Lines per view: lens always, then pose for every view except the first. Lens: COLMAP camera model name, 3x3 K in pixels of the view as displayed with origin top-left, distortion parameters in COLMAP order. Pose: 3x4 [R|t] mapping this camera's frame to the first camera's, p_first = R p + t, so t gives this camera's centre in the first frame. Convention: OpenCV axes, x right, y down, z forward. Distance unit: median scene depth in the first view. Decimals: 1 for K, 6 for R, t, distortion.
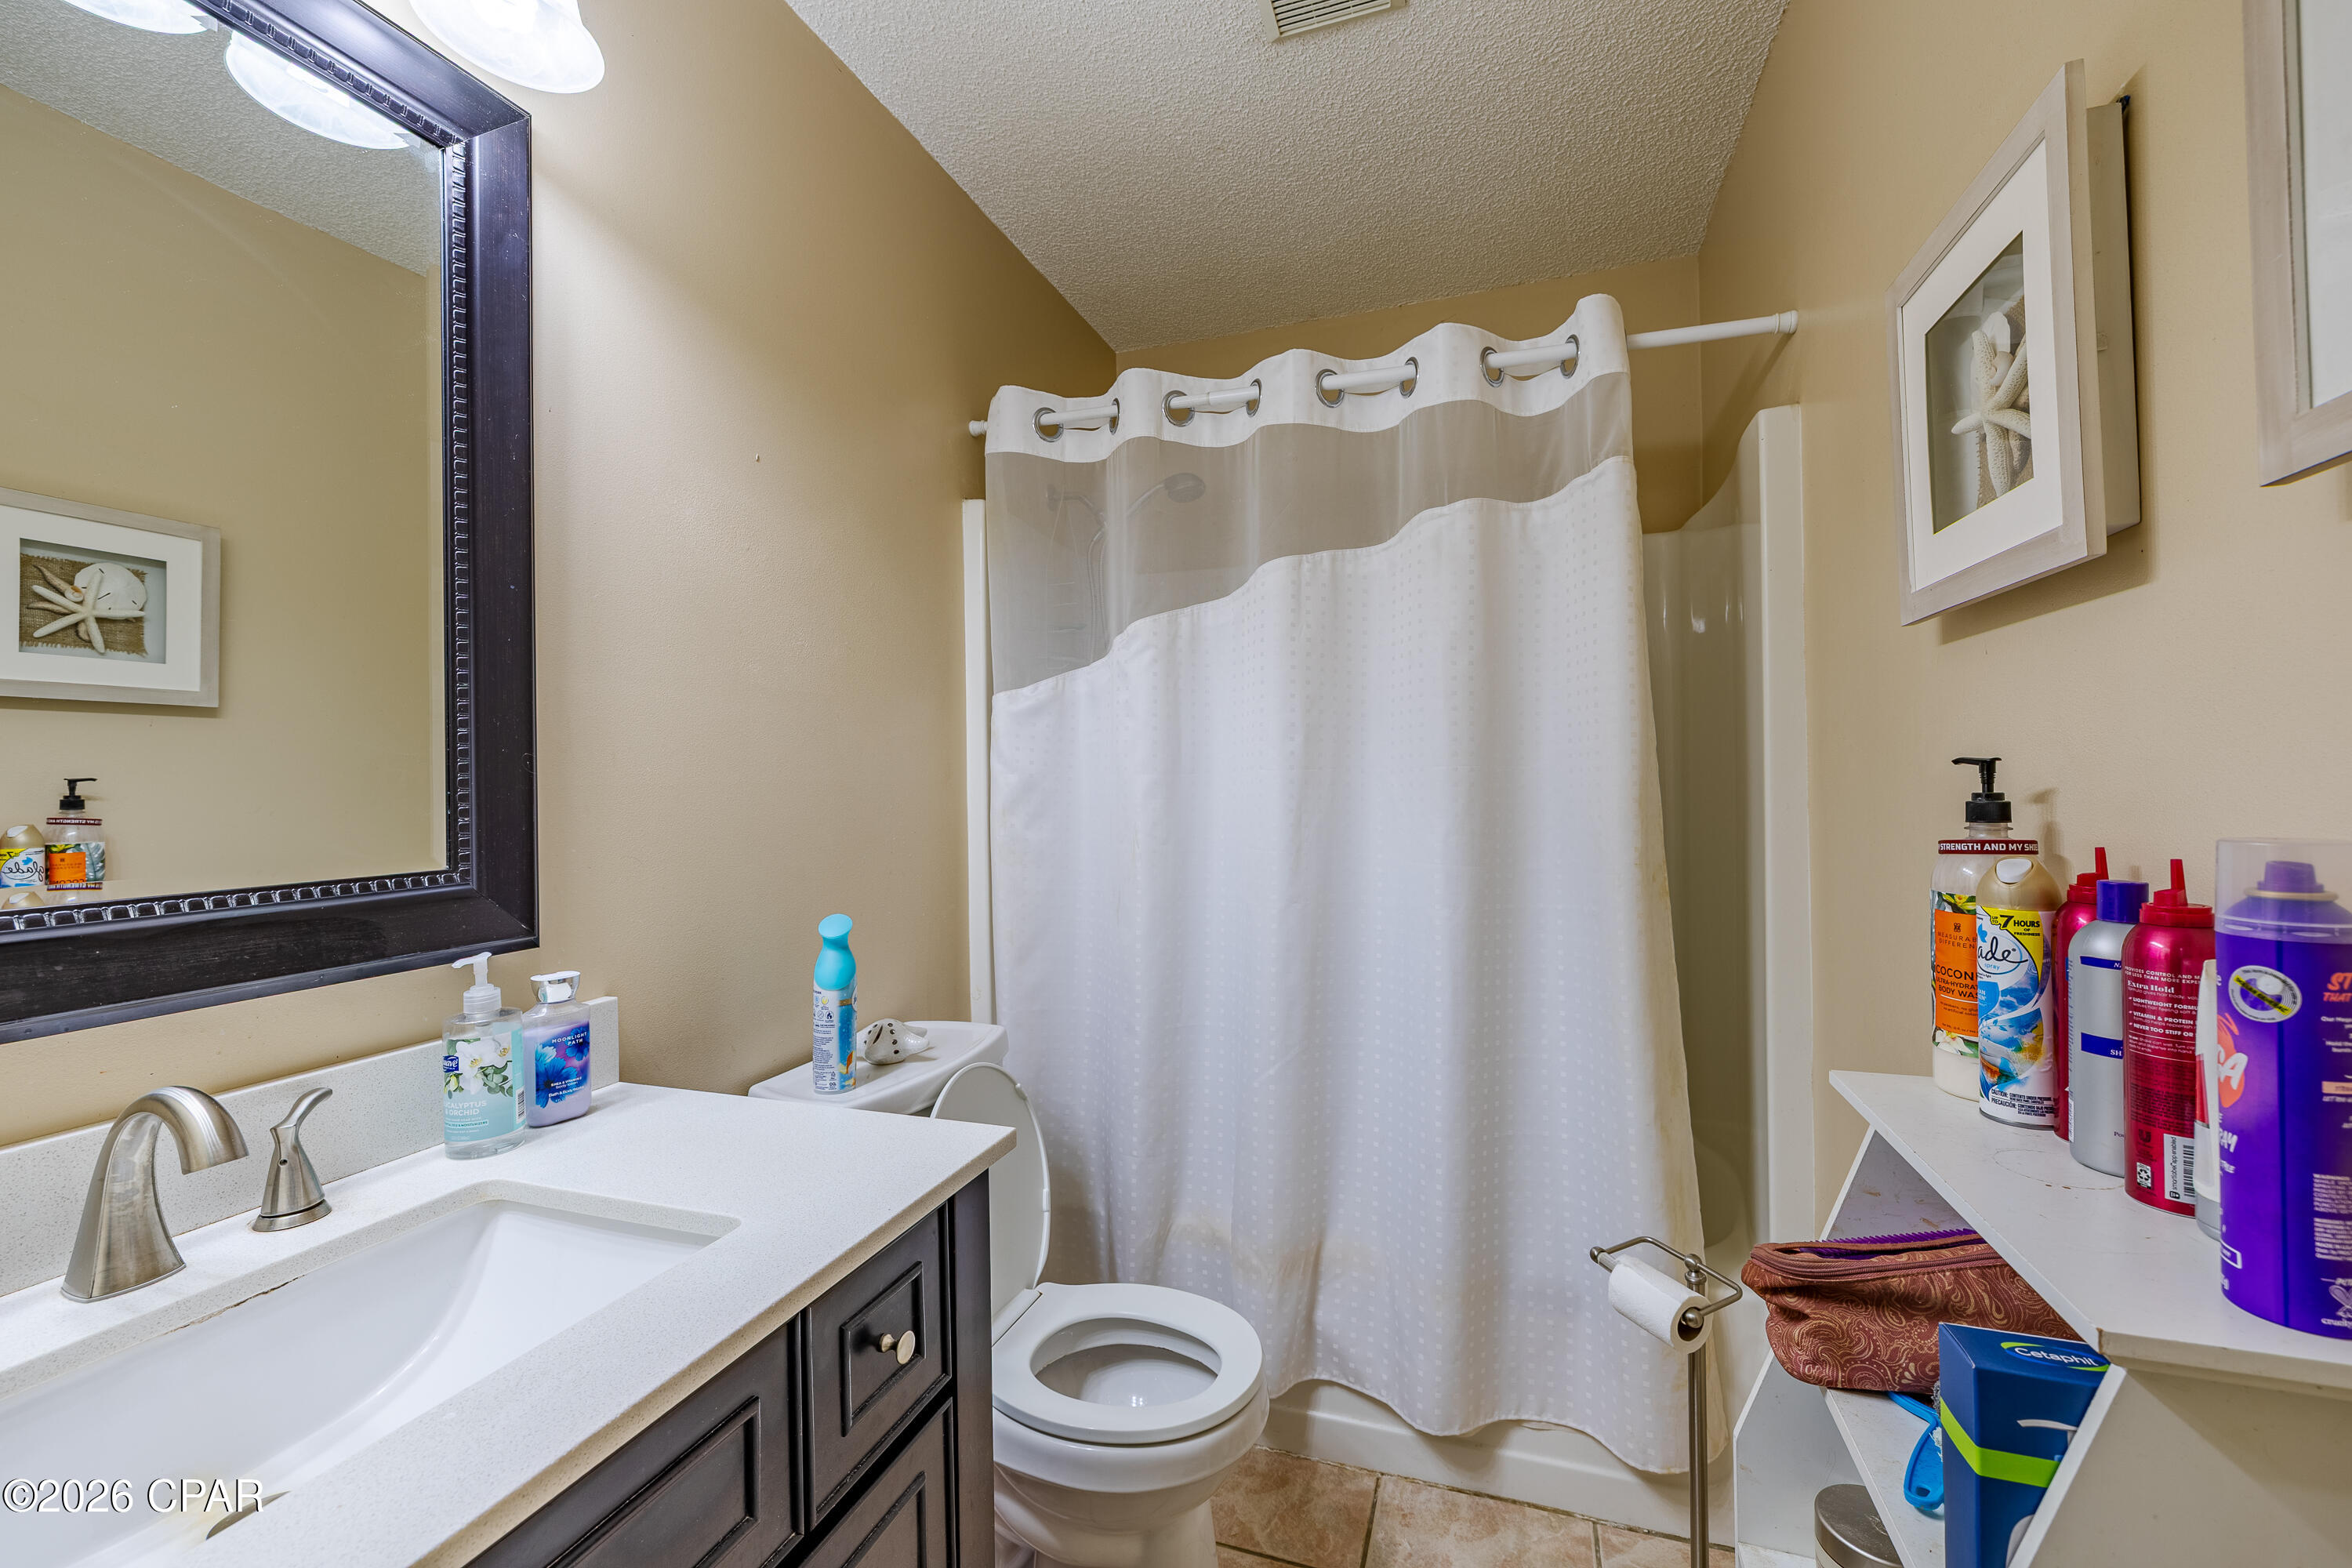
lens RADIAL K [[973.9, 0, 1174.8], [0, 973.9, 774.2], [0, 0, 1]] dist [-0.002828, 0.000275]
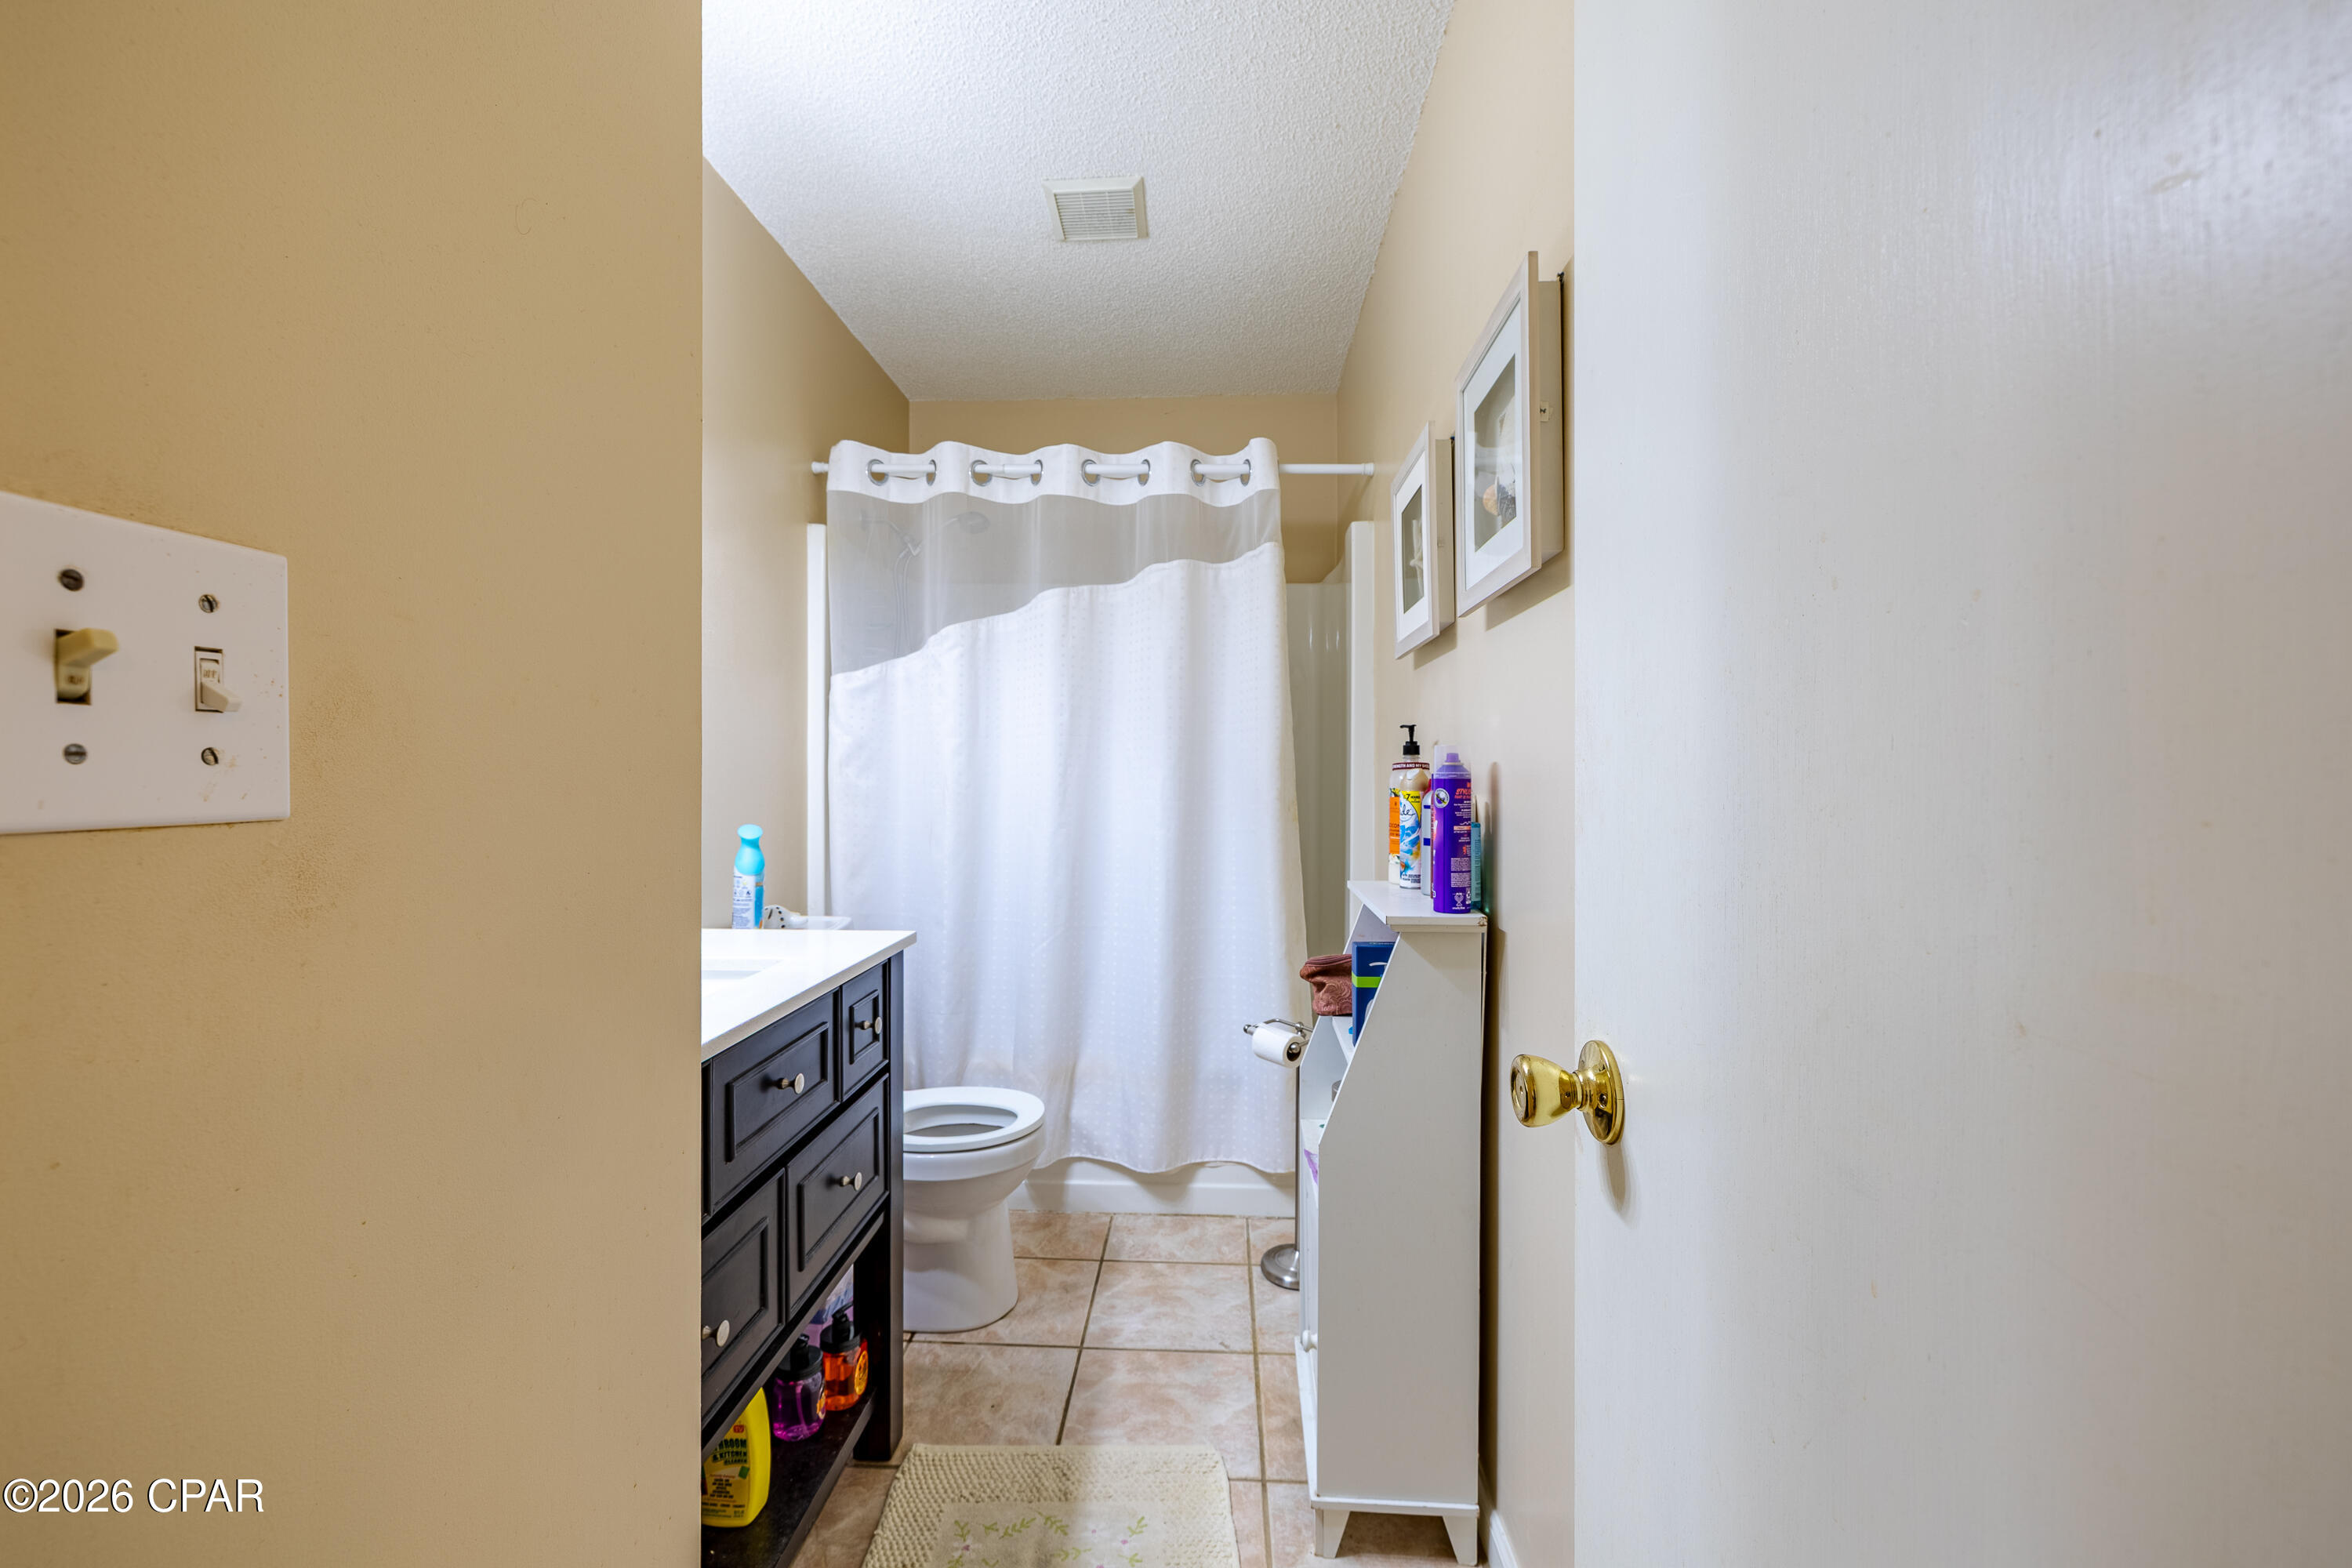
lens RADIAL K [[973.9, 0, 1174.8], [0, 973.9, 774.2], [0, 0, 1]] dist [-0.002828, 0.000275]
pose [[0.959643, 0.015783, 0.280778, -0.123153], [-0.016624, 0.999862, 0.000614, 0.048415], [-0.280730, -0.005257, 0.959772, -0.436143]]
